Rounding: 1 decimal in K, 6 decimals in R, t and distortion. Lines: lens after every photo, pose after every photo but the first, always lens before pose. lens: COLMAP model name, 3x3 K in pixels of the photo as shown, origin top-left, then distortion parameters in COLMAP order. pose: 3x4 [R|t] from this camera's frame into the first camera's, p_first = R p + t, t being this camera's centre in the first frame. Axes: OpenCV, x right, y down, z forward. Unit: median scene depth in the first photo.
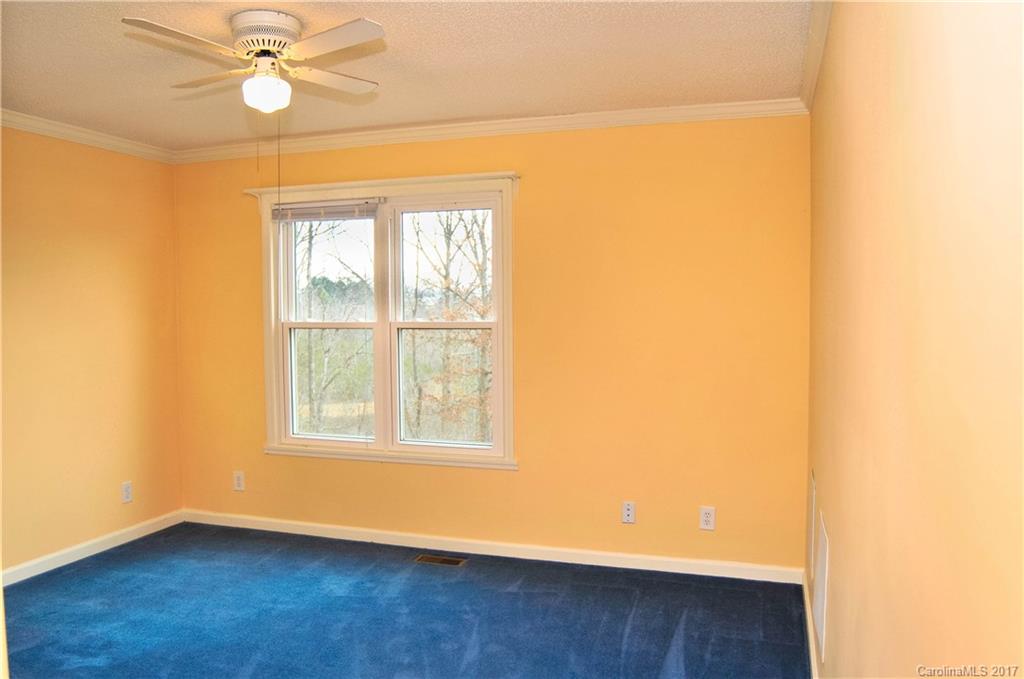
lens RADIAL K [[807.8, 0, 512.0], [0, 807.8, 371.1], [0, 0, 1]] dist [-0.078136, 0.000317]
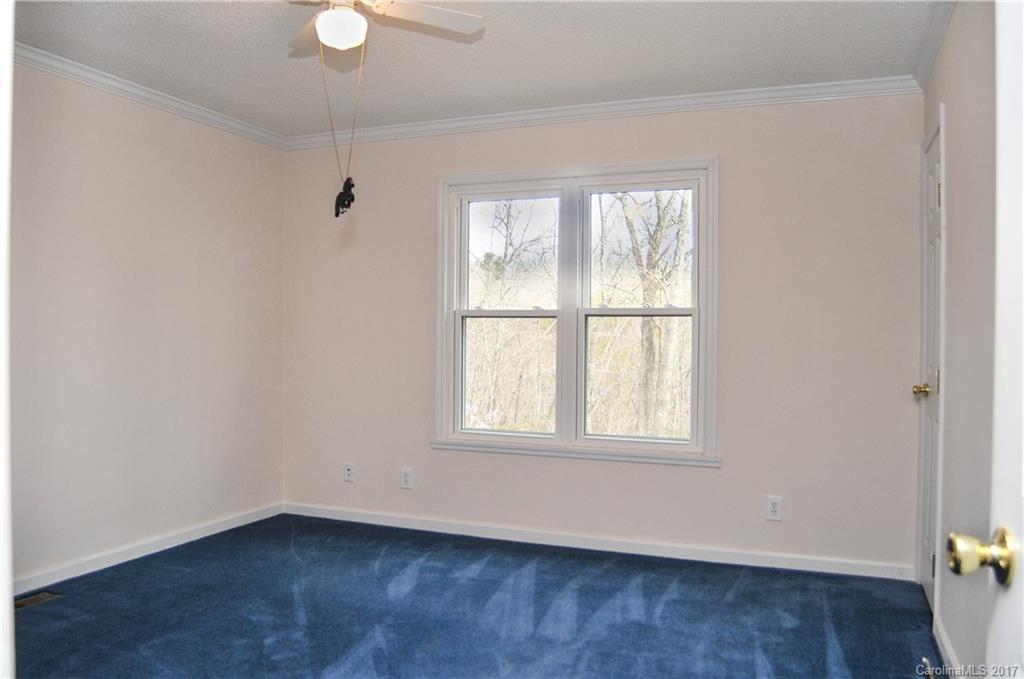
lens RADIAL K [[803.2, 0, 512.0], [0, 803.2, 339.5], [0, 0, 1]] dist [-0.060060, 0.001177]
pose [[0.998729, -0.003410, -0.050280, -0.113479], [0.002230, 0.999721, -0.023499, -0.002428], [0.050346, 0.023357, 0.998459, 0.037326]]
